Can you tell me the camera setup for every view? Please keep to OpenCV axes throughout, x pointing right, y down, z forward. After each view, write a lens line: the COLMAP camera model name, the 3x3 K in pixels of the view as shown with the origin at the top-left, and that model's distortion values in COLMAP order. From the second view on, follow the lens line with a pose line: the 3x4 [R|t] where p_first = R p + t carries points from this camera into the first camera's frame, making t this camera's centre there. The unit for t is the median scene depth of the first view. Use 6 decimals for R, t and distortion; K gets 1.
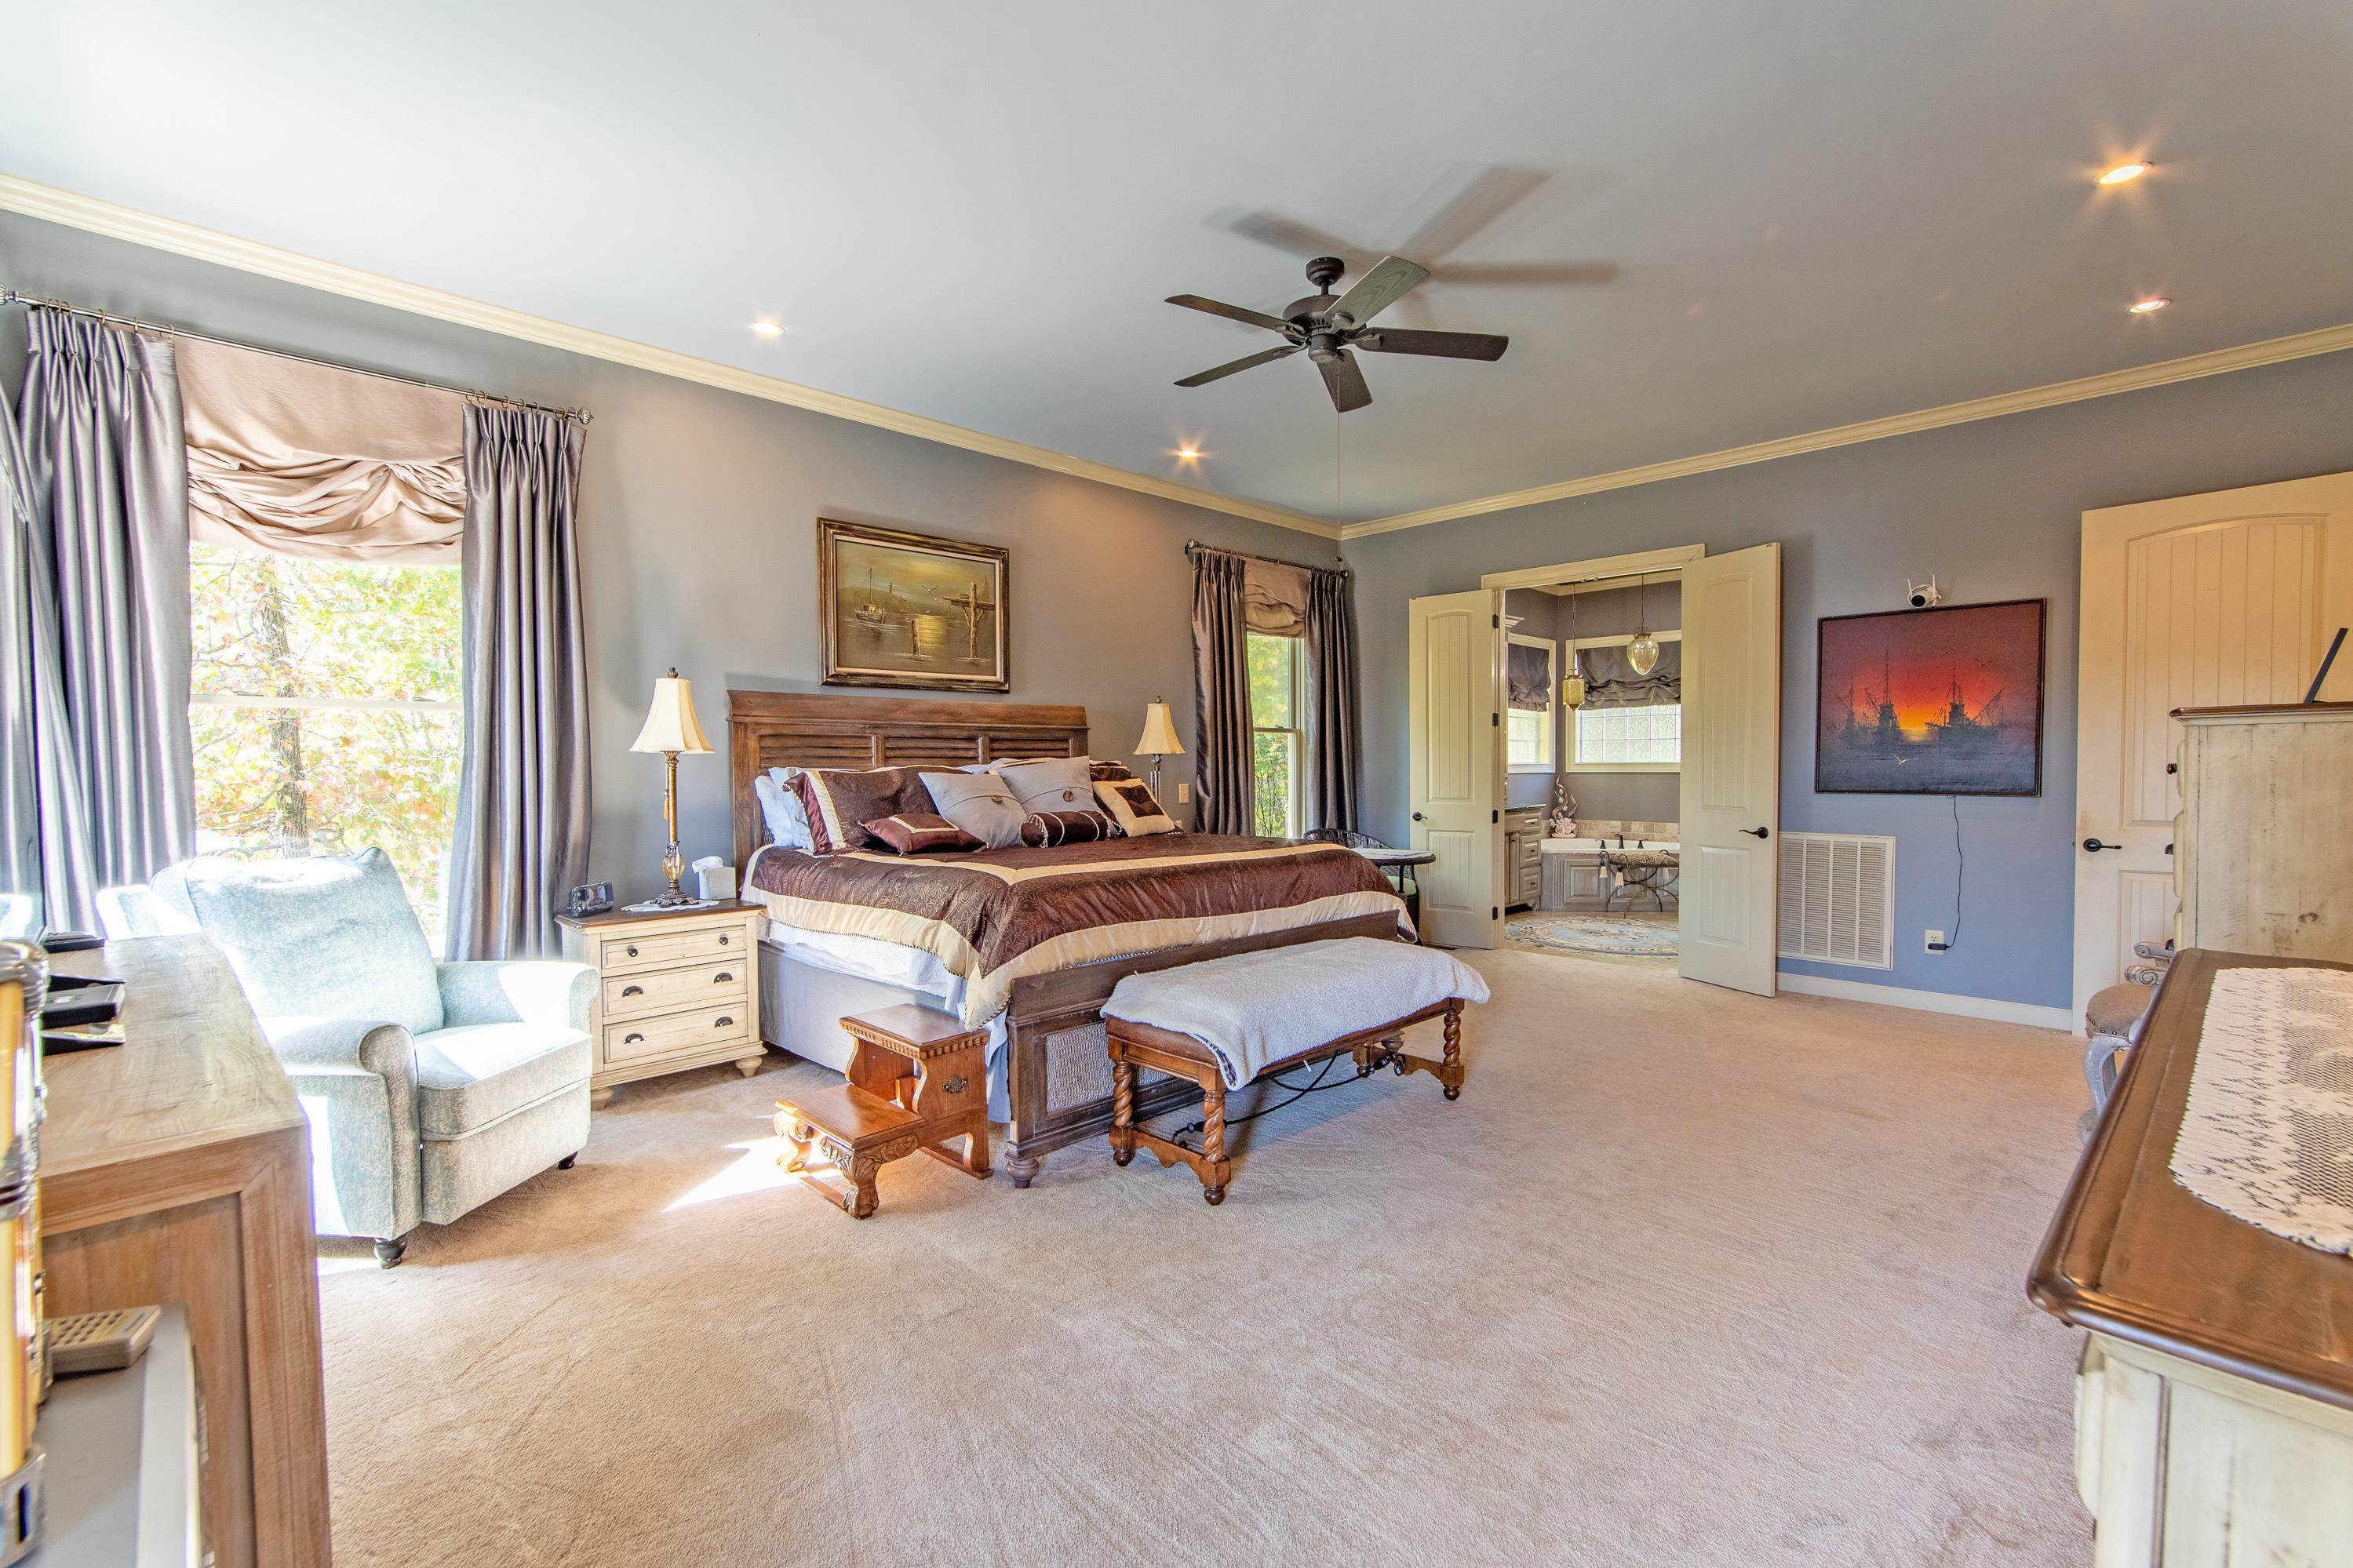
lens RADIAL K [[1042.6, 0, 1176.5], [0, 1042.6, 784.0], [0, 0, 1]] dist [0.001075, 0.000079]
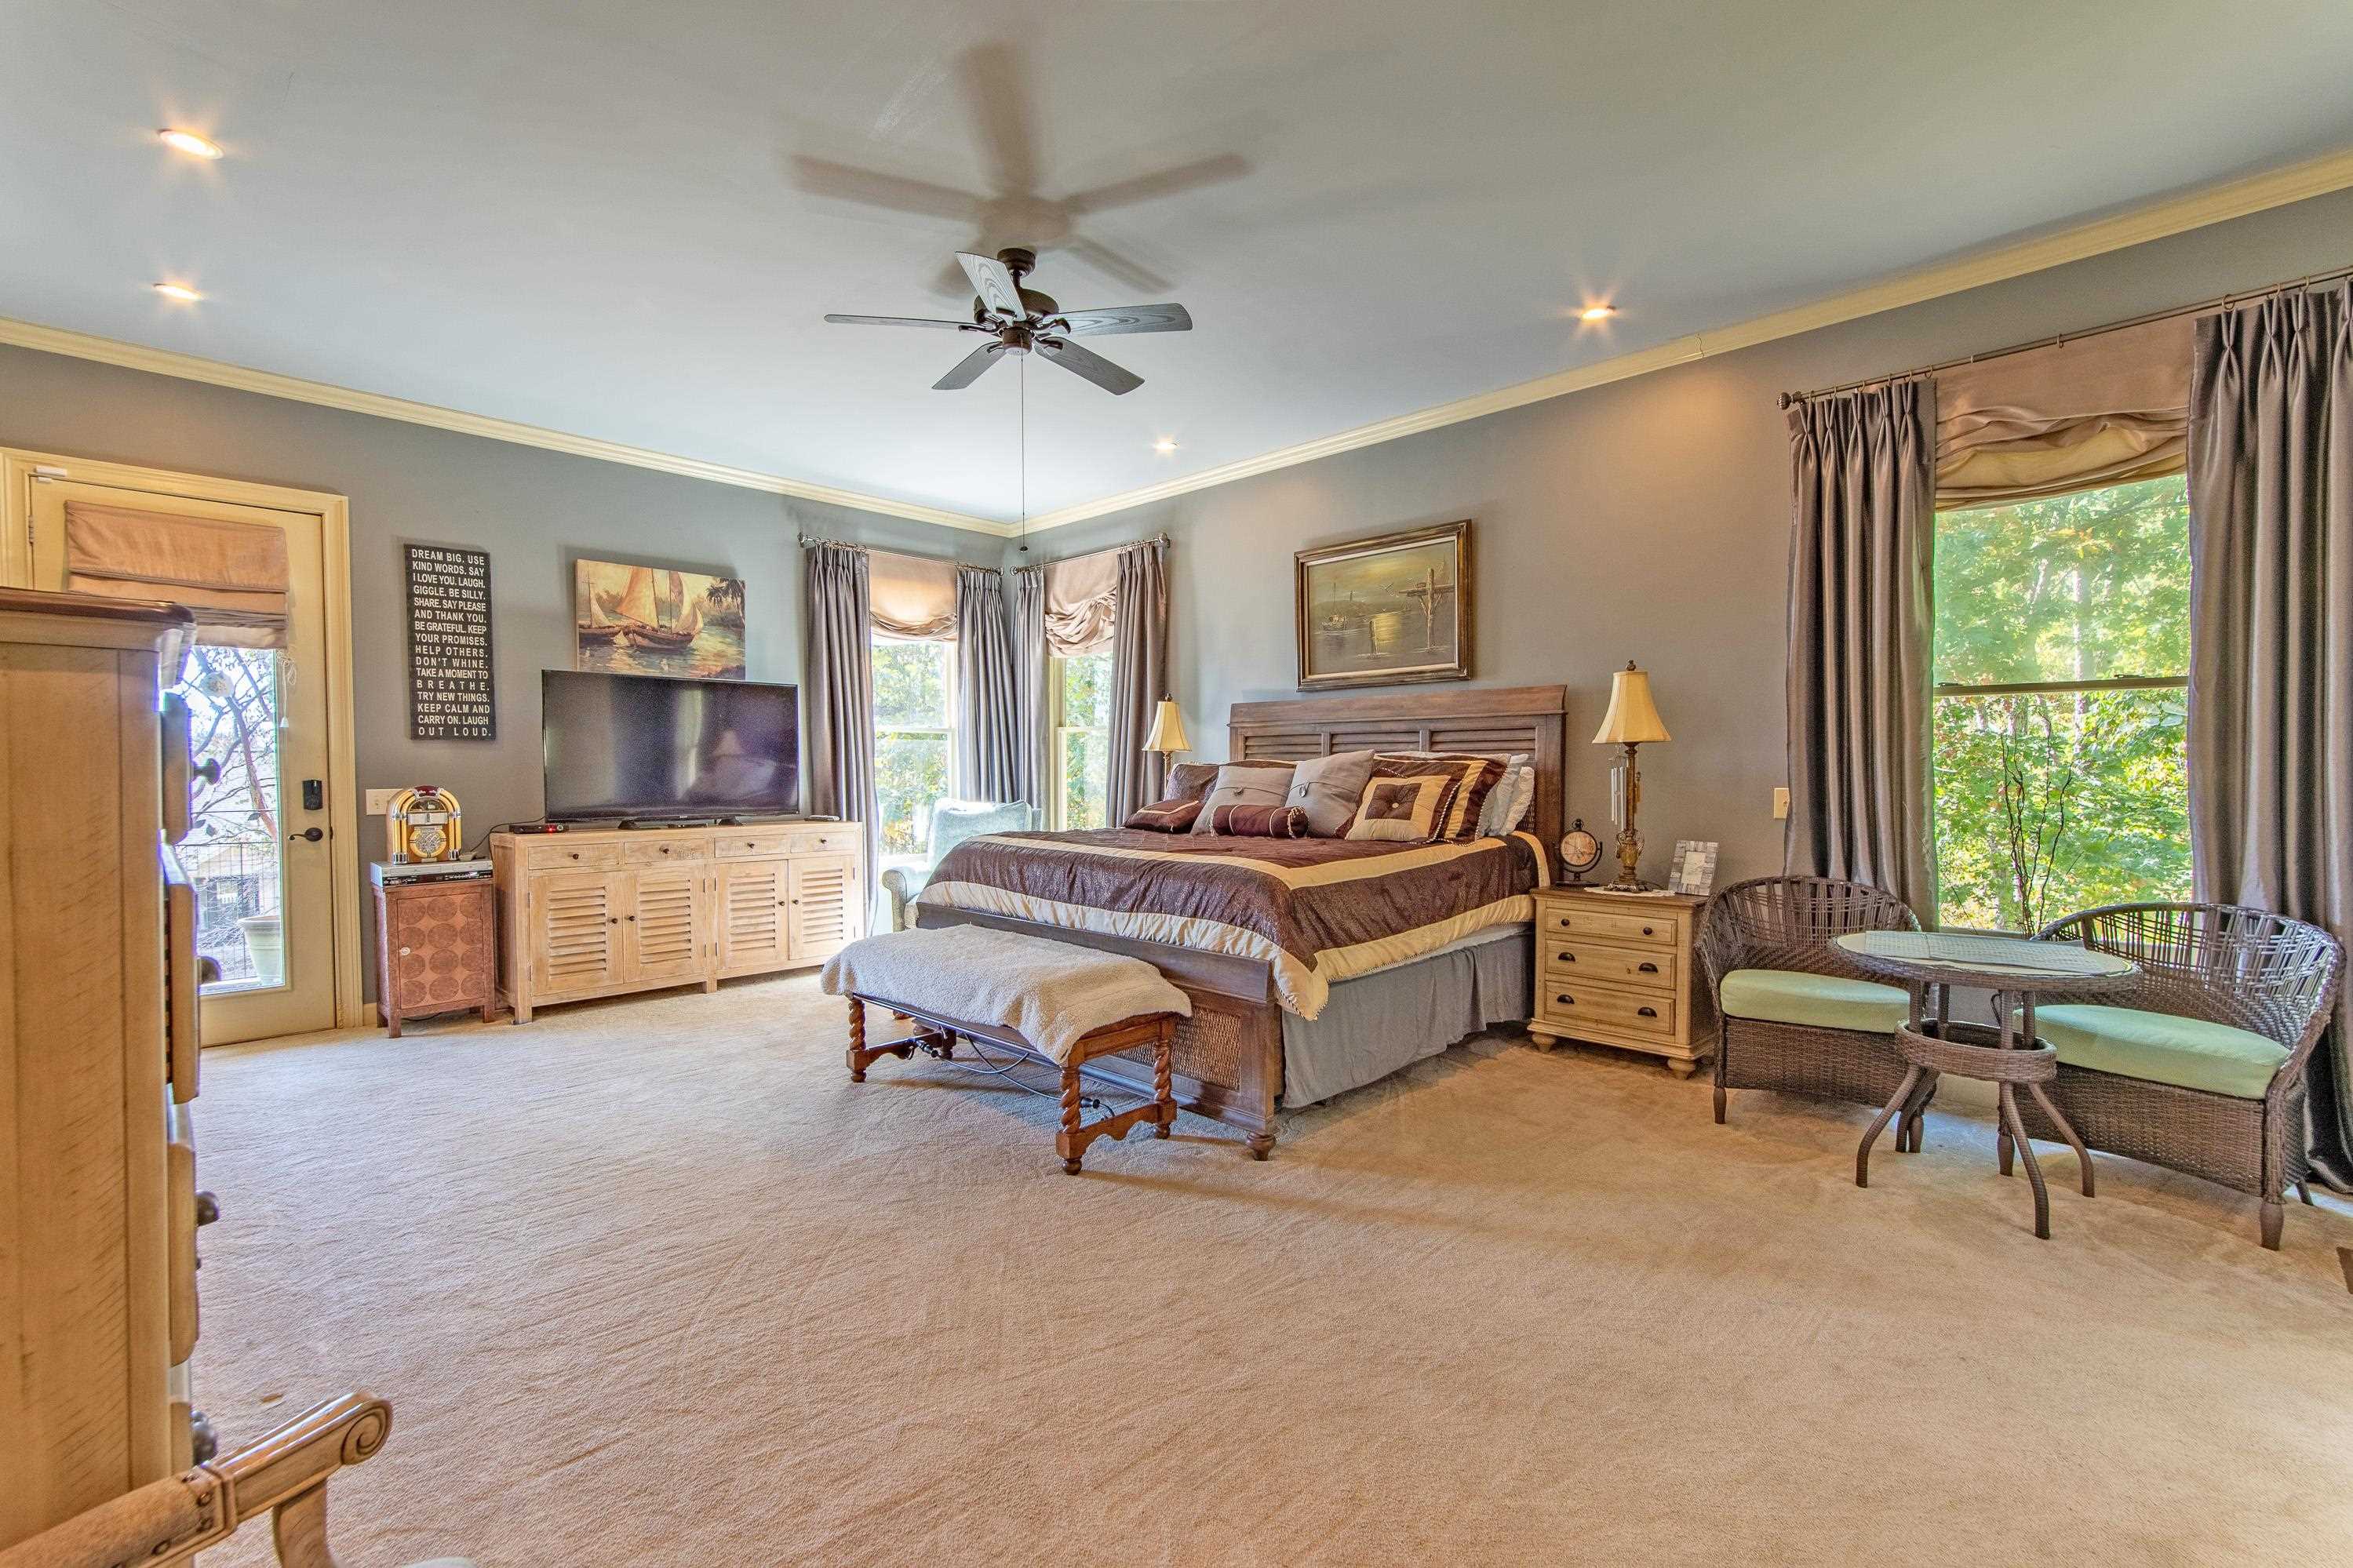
lens RADIAL K [[1010.4, 0, 1176.5], [0, 1010.4, 784.0], [0, 0, 1]] dist [-0.000411, 0.000009]
pose [[0.025118, 0.028987, -0.999264, 0.763587], [-0.011451, 0.999522, 0.028707, -0.019045], [0.999619, 0.010722, 0.025438, 0.772858]]
